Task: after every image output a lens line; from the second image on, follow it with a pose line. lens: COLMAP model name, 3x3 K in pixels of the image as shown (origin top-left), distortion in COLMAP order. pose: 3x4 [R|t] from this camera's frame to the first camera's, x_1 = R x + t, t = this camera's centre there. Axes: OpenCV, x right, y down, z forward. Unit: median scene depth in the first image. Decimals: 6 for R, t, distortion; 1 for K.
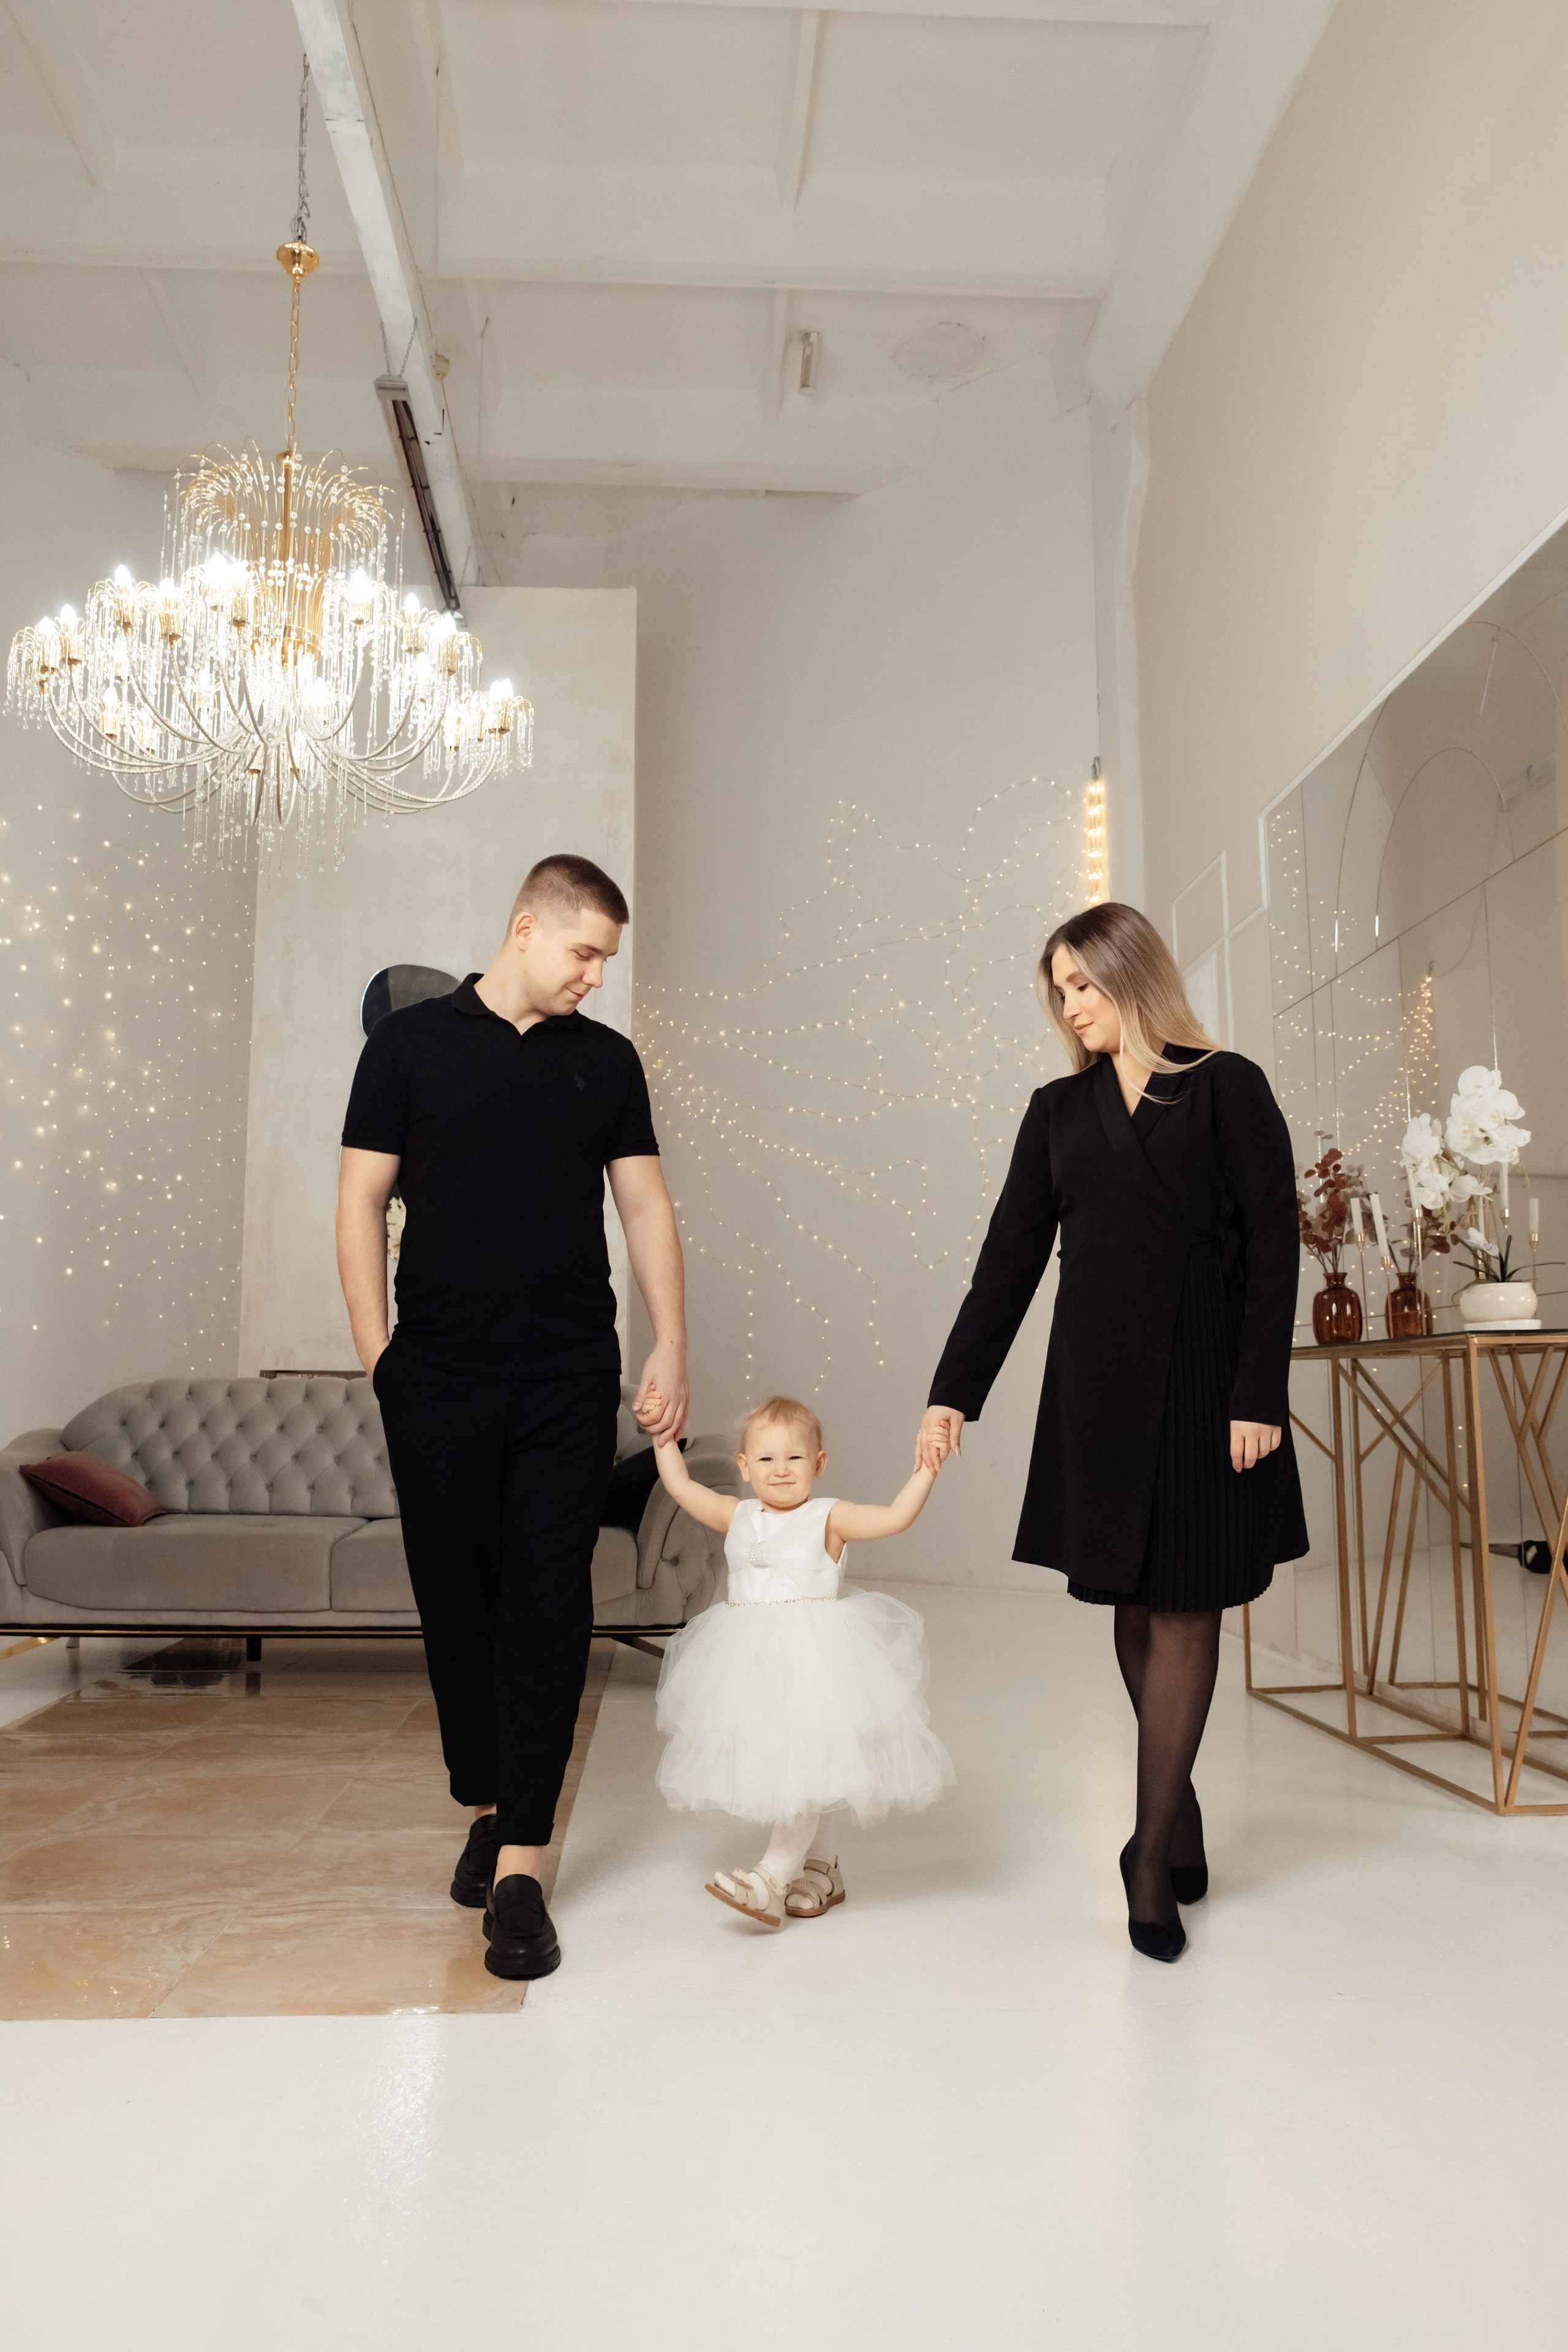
lens RADIAL K [[1811.7, 0, 771.6], [0, 1811.7, 1173.7], [0, 0, 1]] dist [-0.019028, -0.001934]
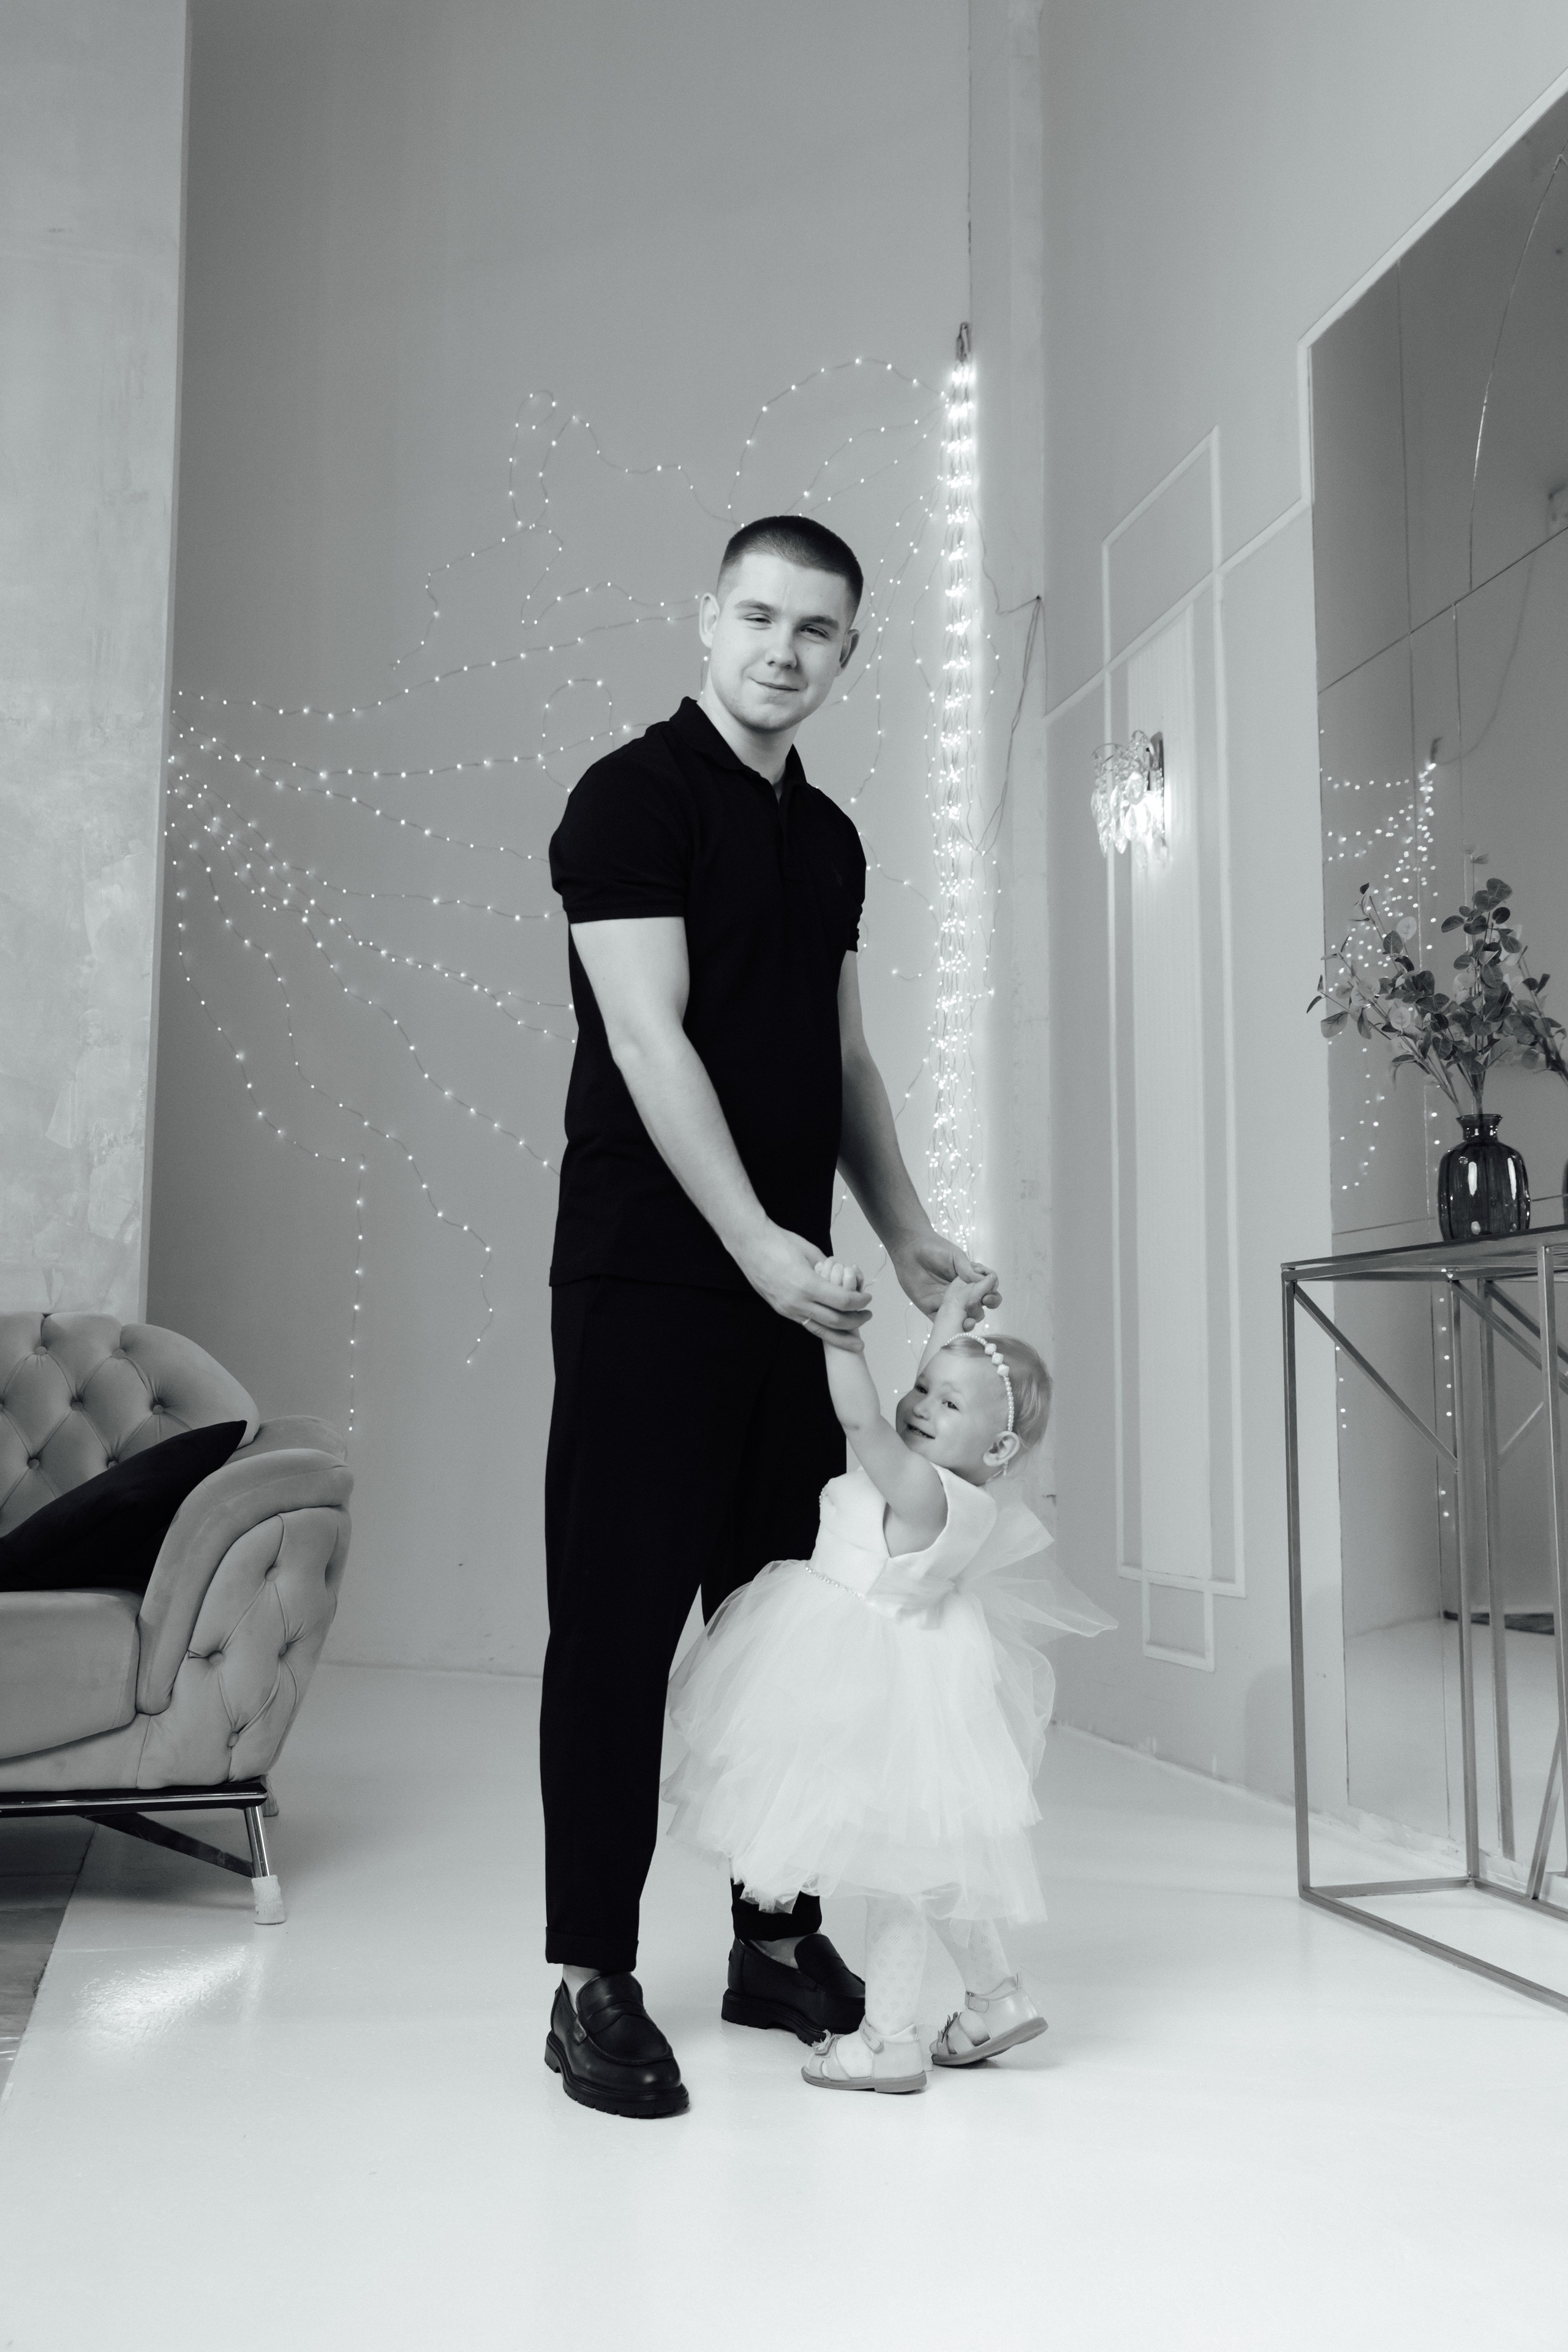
lens RADIAL K [[2423.7, 0, 787.9], [0, 2423.7, 1161.2], [0, 0, 1]] dist [-0.004101, 0.000000]
pose [[0.985450, 0.026268, 0.167926, -0.007935], [-0.029336, 0.999444, 0.015814, 0.039521], [-0.167417, -0.020510, 0.985673, 0.202481]]
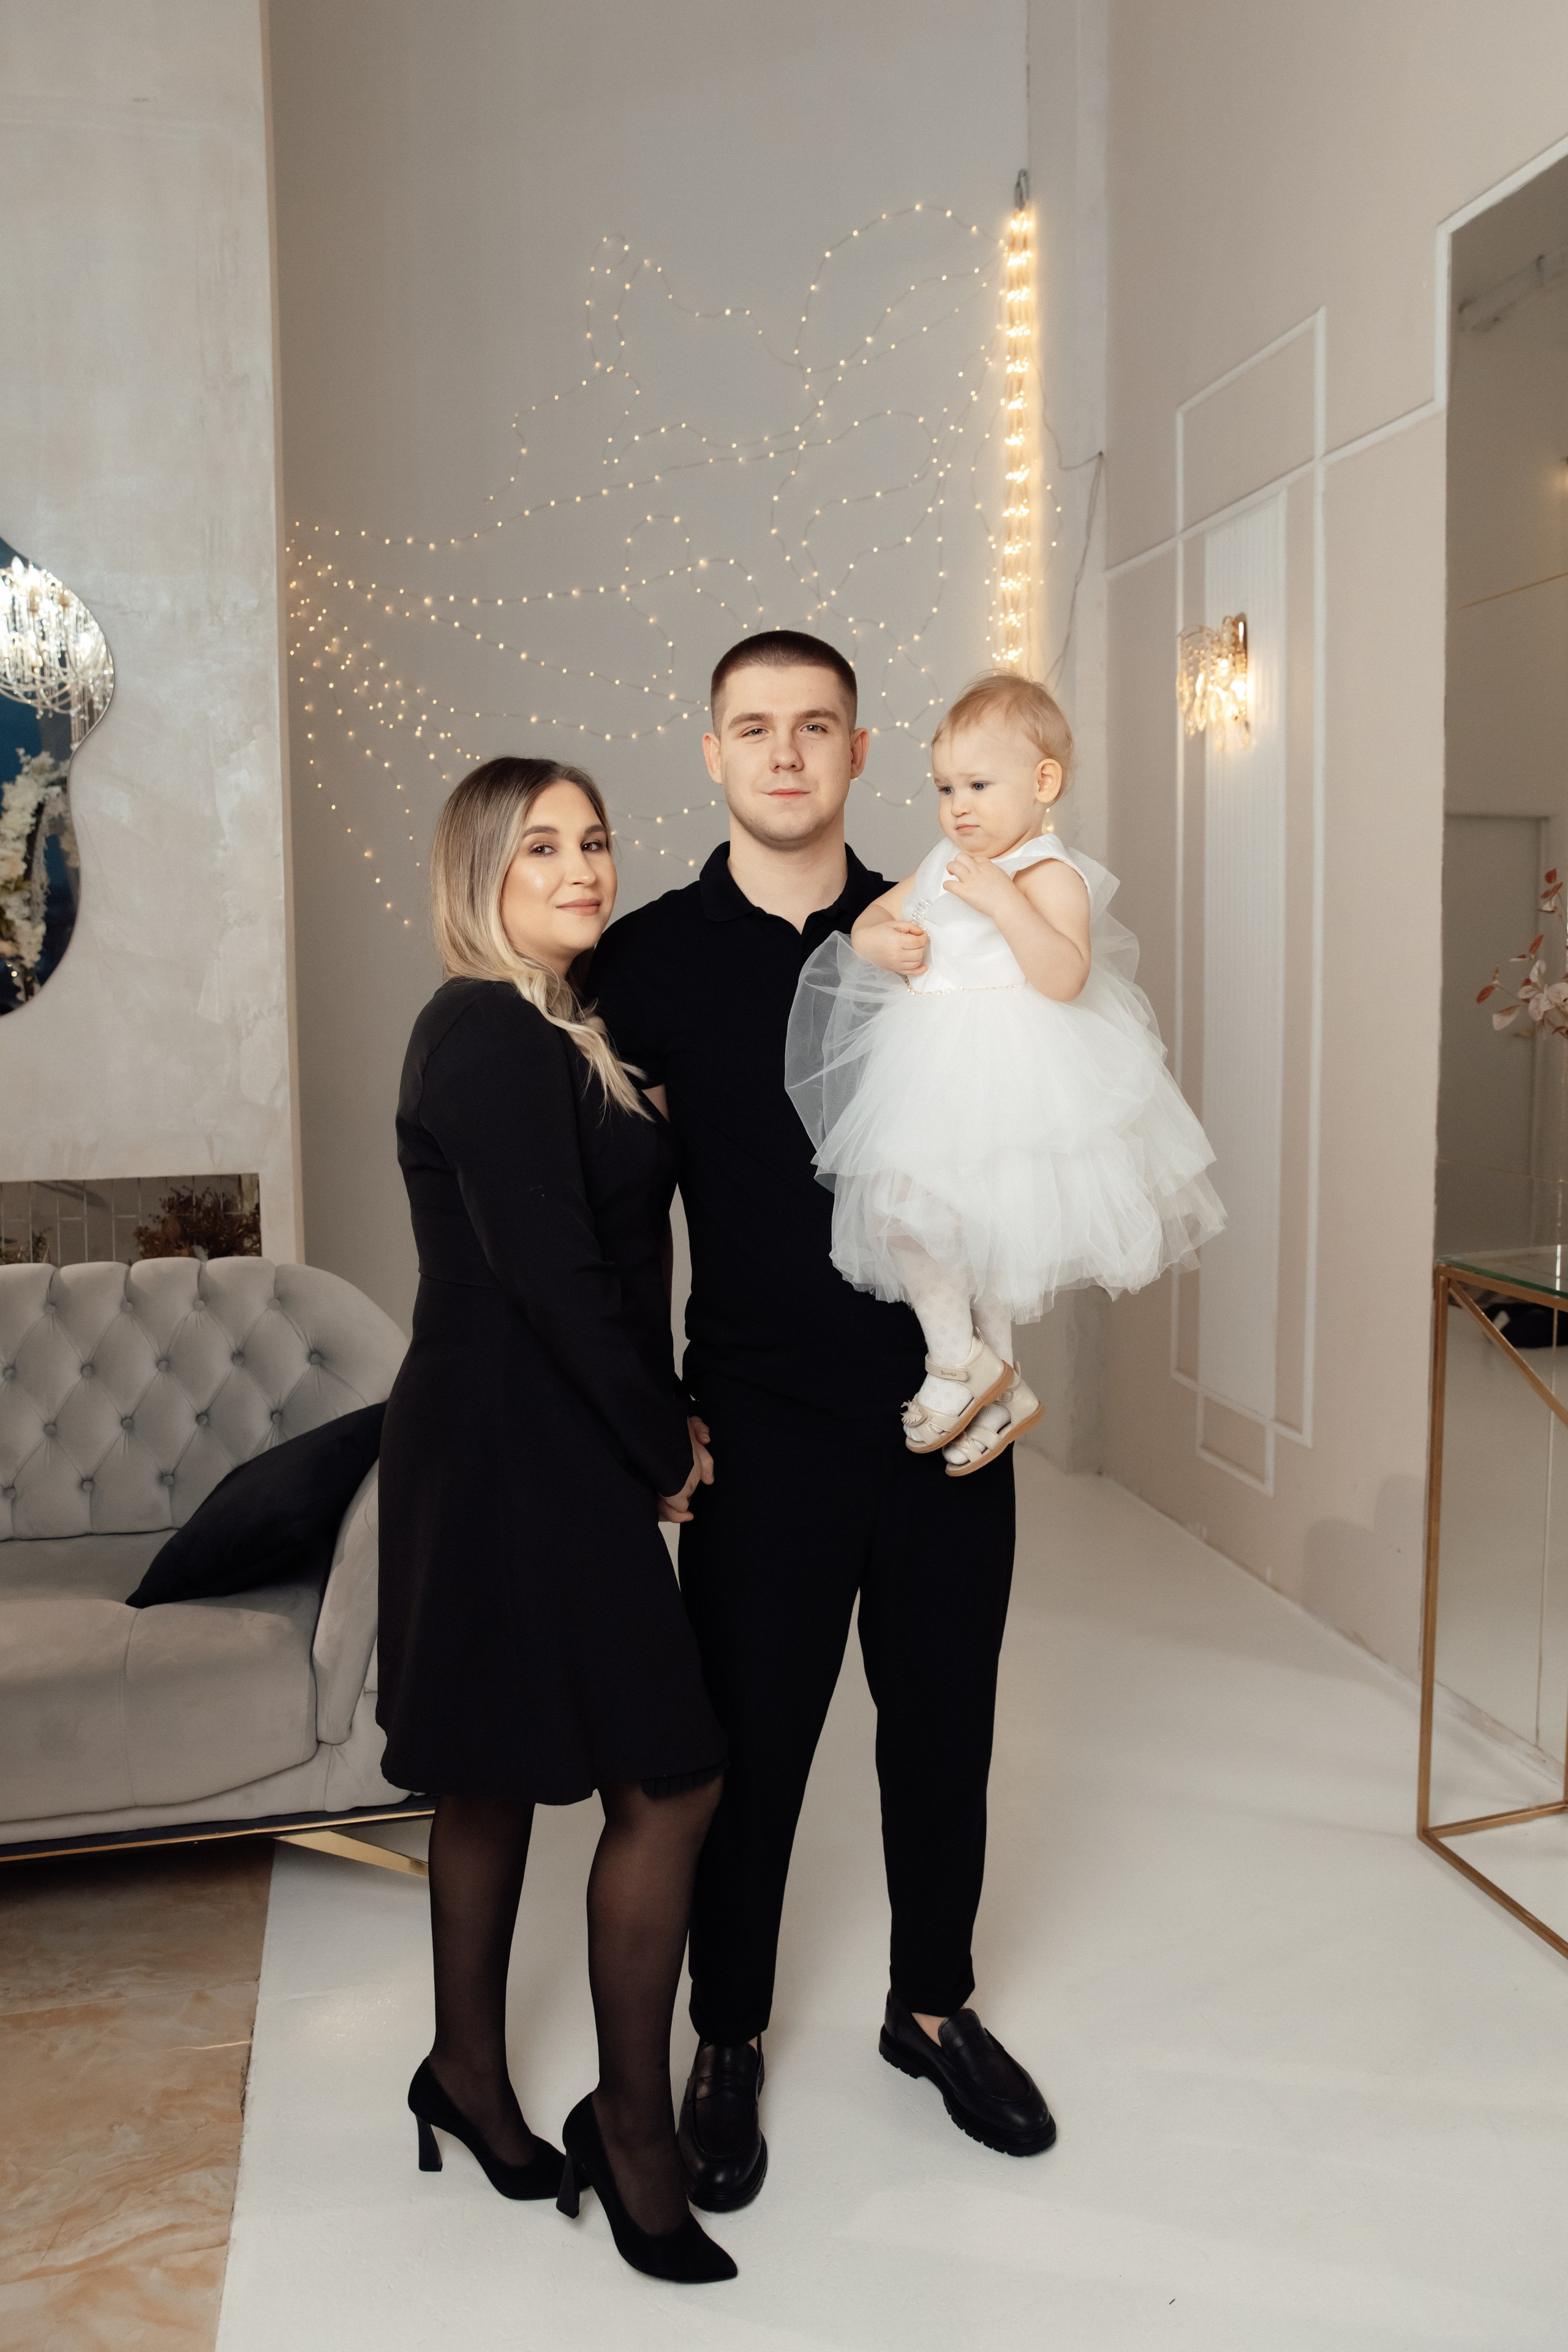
lens RADIAL K [[1754.6, 0, 786.0], [0, 1754.6, 1169.1], [0, 0, 1]] dist [-0.085793, 0.051395]
pose [[0.984565, -0.026348, 0.173024, -0.015274], [-0.015507, 0.971582, 0.236193, -0.030754], [-0.174330, -0.235231, 0.956177, 0.358013]]
